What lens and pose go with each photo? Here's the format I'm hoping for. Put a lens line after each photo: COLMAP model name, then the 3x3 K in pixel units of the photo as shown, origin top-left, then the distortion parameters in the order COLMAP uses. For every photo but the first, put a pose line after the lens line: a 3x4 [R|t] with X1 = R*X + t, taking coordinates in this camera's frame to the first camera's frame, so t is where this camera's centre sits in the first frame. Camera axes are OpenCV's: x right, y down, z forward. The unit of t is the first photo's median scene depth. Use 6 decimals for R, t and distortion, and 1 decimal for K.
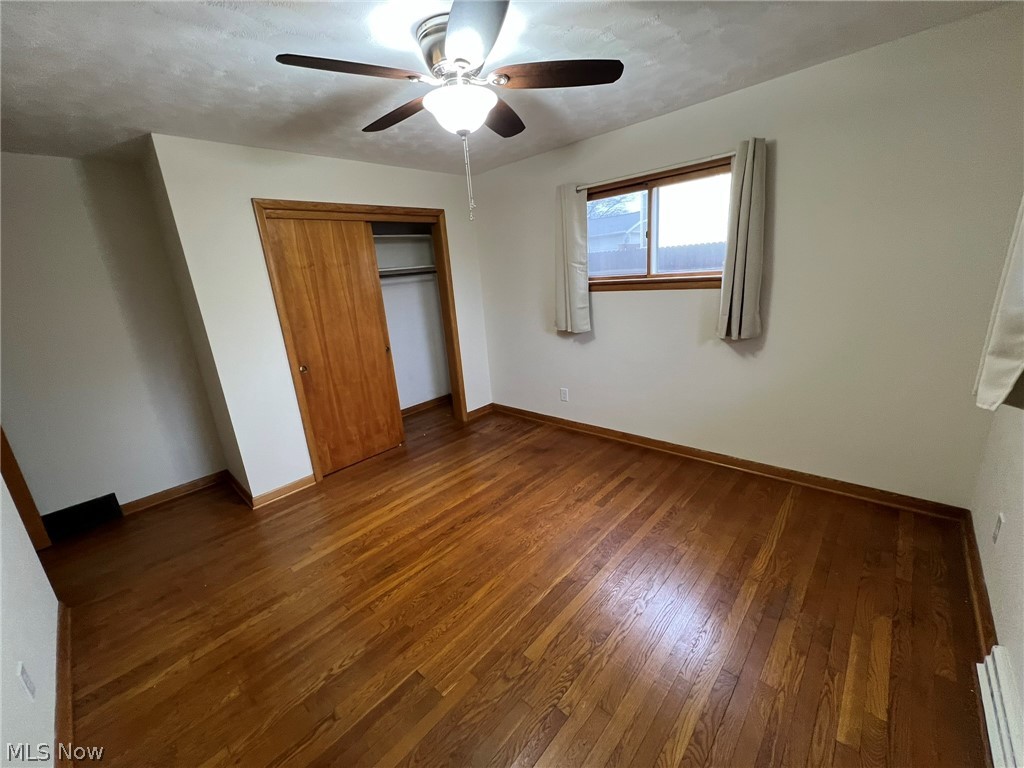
lens RADIAL K [[409.0, 0, 510.0], [0, 409.0, 382.5], [0, 0, 1]] dist [-0.001382, 0.000024]
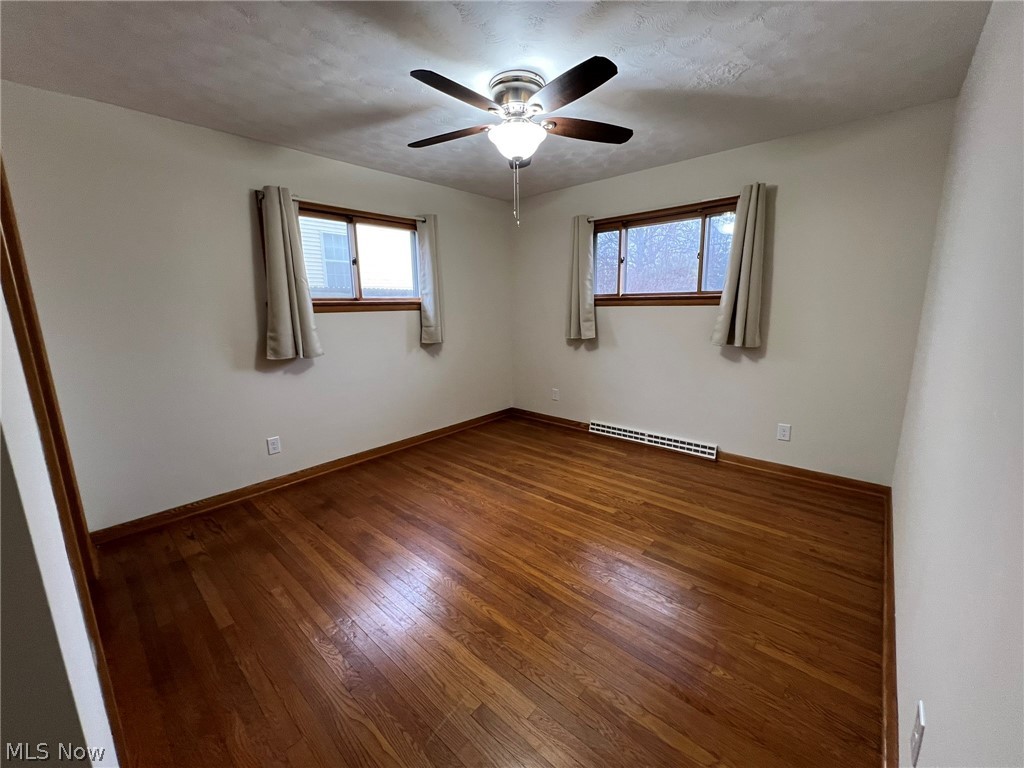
lens RADIAL K [[404.3, 0, 512.0], [0, 404.3, 384.0], [0, 0, 1]] dist [-0.000135, -0.000079]
pose [[-0.009851, -0.120863, 0.992620, -0.878676], [0.282774, 0.951813, 0.118701, -0.063529], [-0.959136, 0.281857, 0.024801, 0.725124]]
